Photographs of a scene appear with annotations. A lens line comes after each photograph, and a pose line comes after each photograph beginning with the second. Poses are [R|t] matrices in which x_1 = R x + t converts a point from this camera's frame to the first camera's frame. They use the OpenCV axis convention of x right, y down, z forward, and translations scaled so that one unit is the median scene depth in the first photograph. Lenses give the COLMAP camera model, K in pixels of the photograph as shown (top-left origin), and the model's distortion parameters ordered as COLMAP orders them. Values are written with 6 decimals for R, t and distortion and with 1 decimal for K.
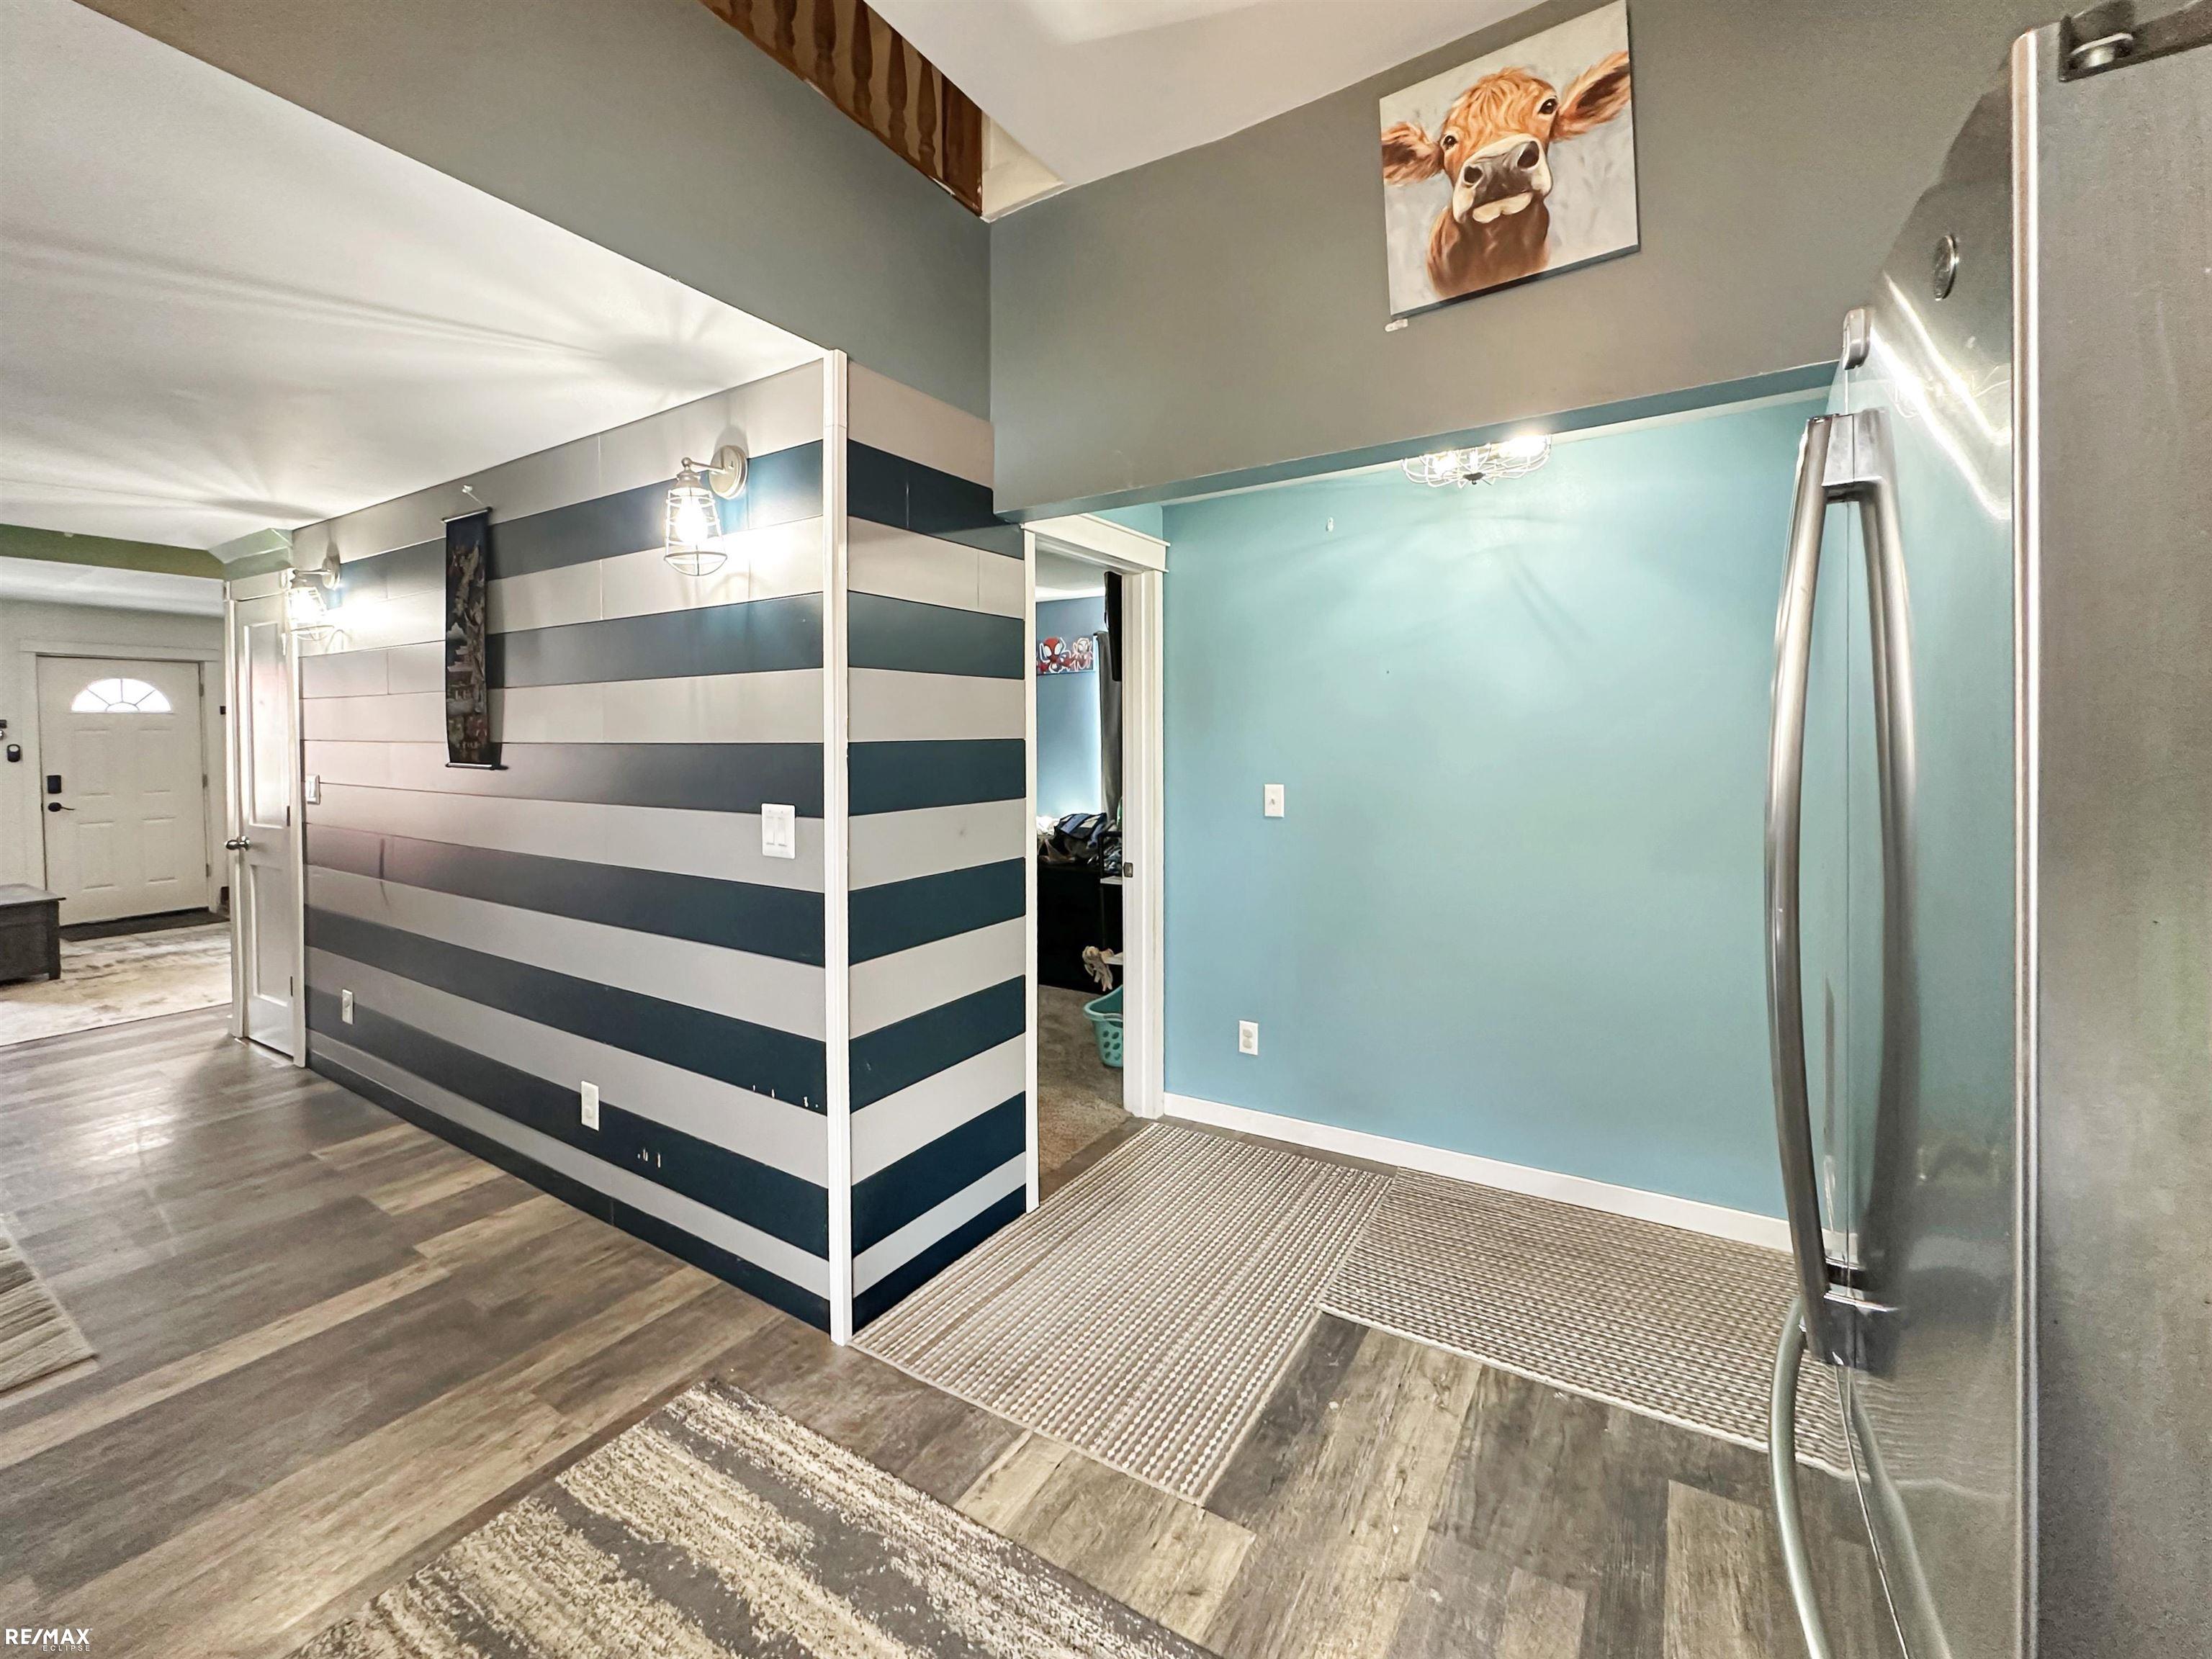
lens RADIAL K [[911.7, 0, 1074.4], [0, 911.7, 739.7], [0, 0, 1]] dist [-0.002406, 0.000028]
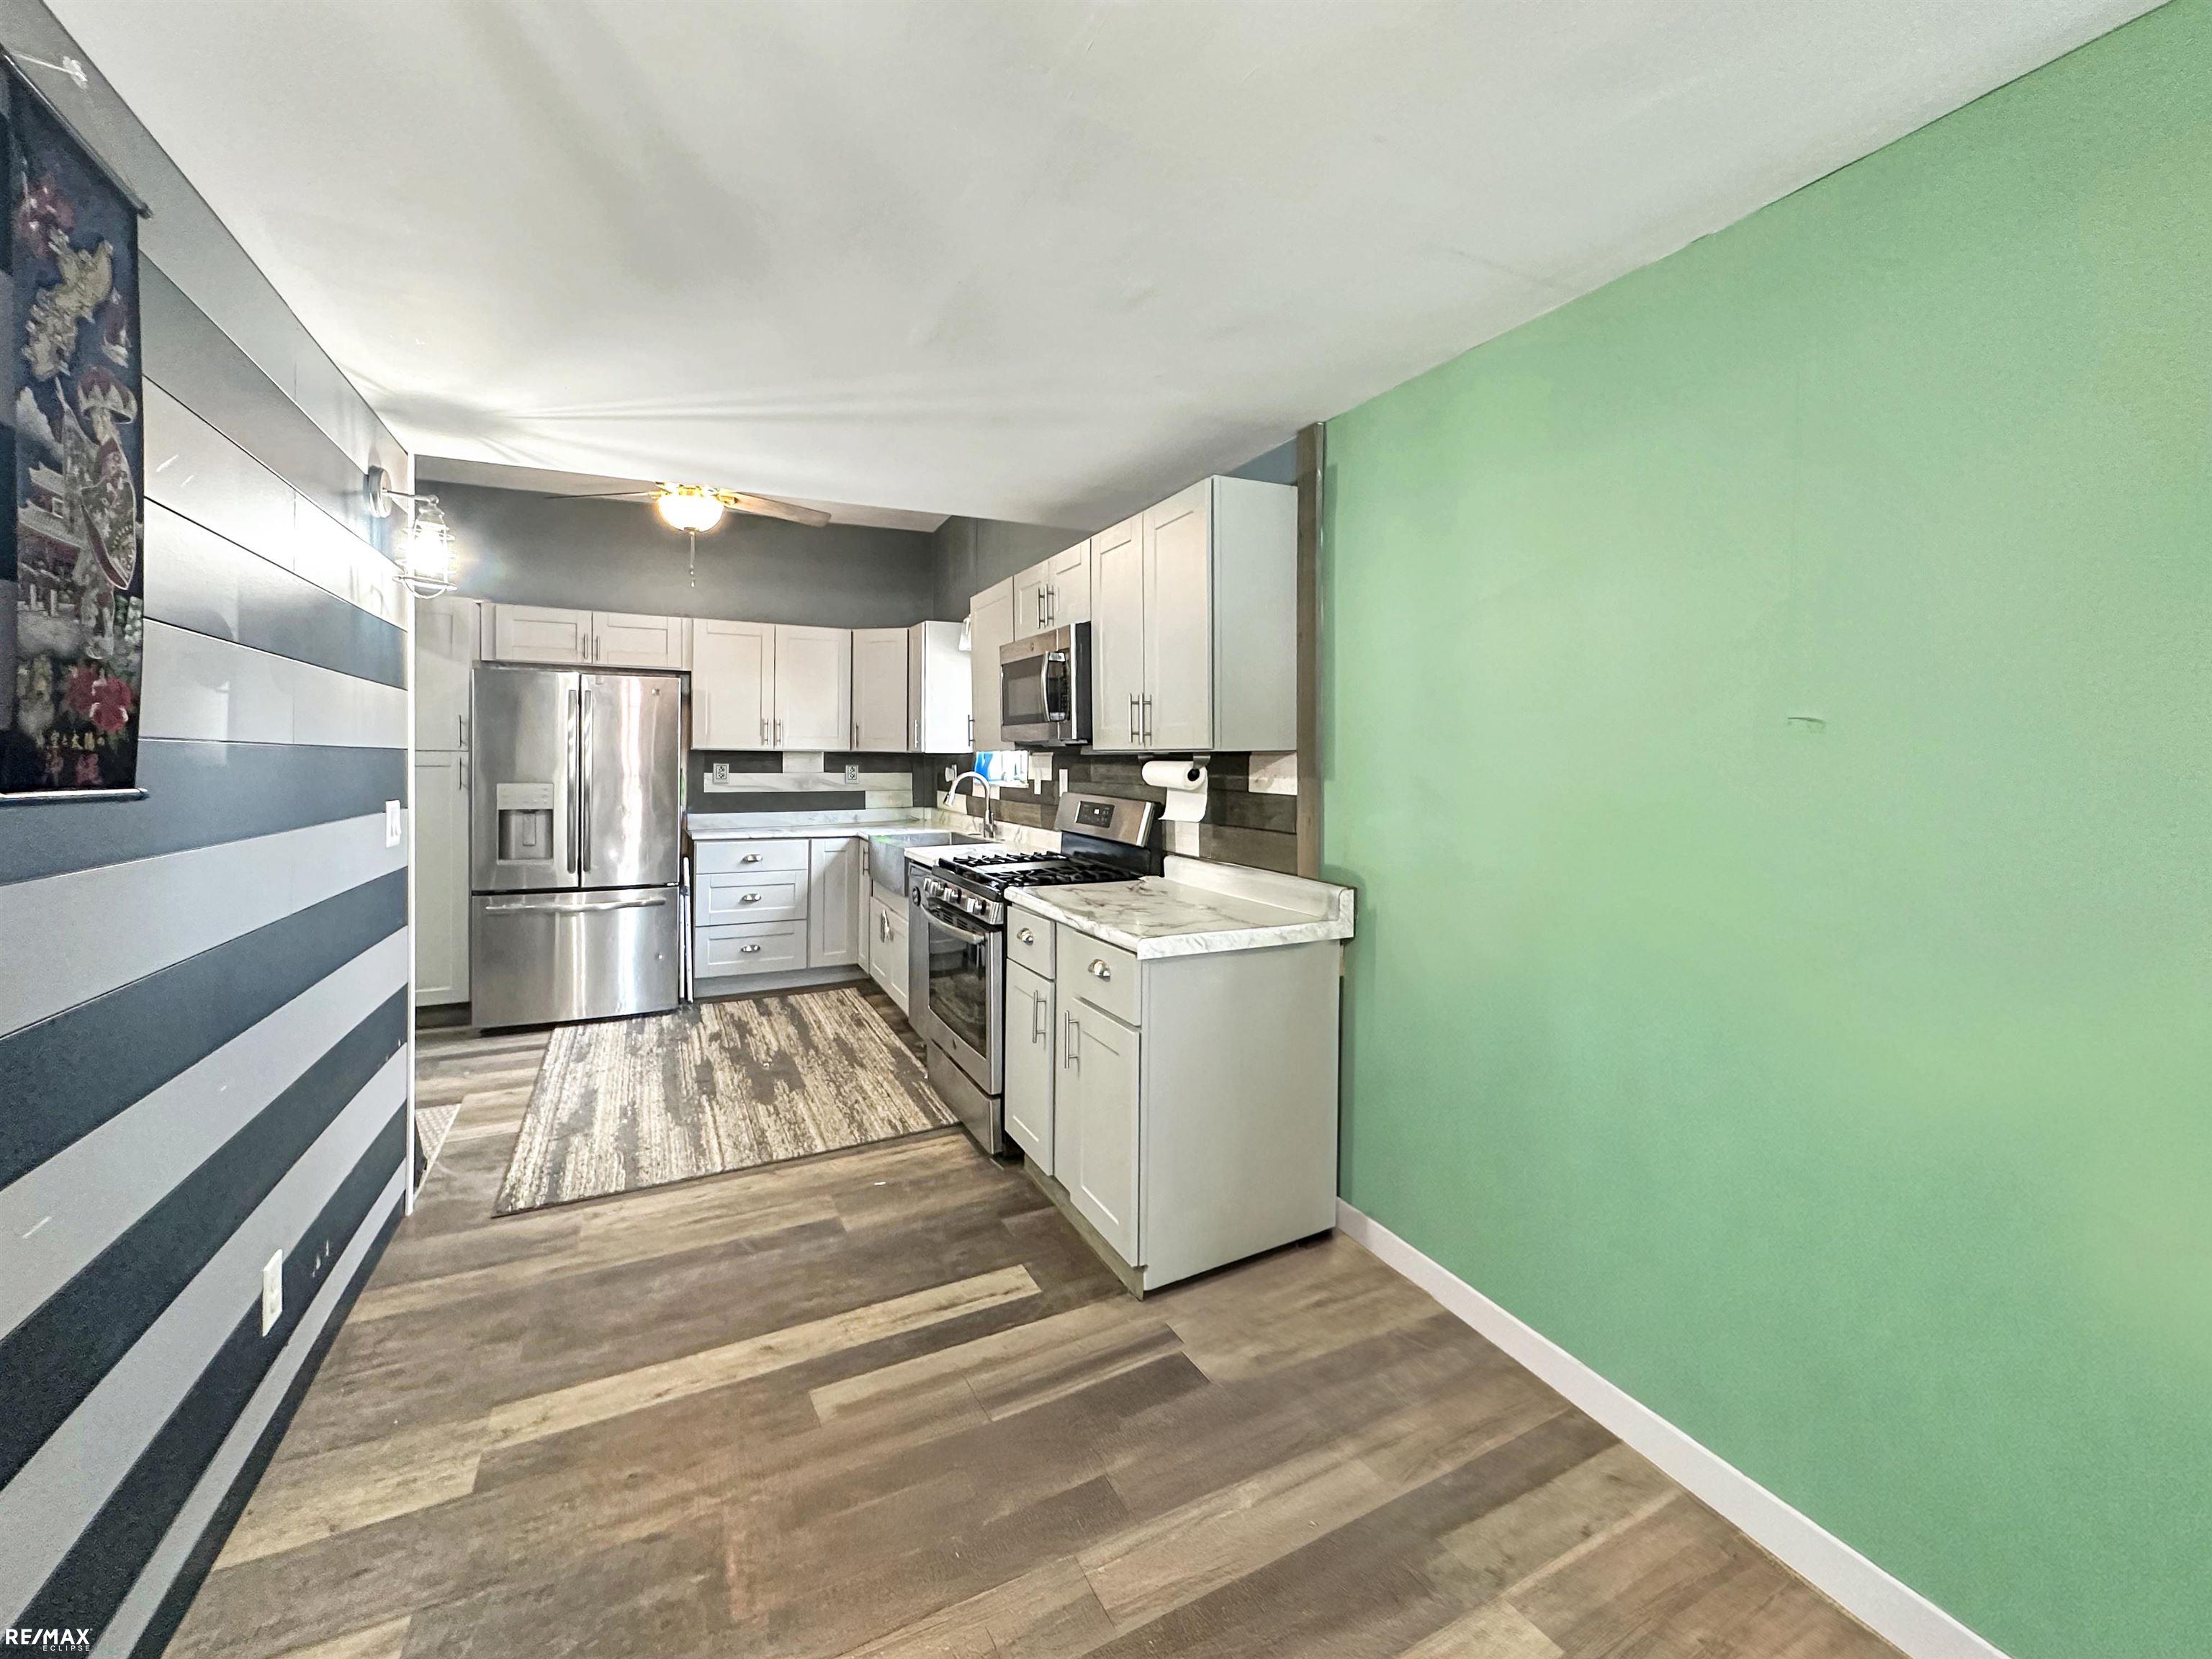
lens RADIAL K [[911.7, 0, 1115.4], [0, 911.7, 810.0], [0, 0, 1]] dist [-0.002406, 0.000028]
pose [[-0.866788, -0.015628, 0.498431, -1.990691], [0.007845, 0.998958, 0.044964, 0.044950], [-0.498614, 0.042885, -0.865762, 1.800473]]
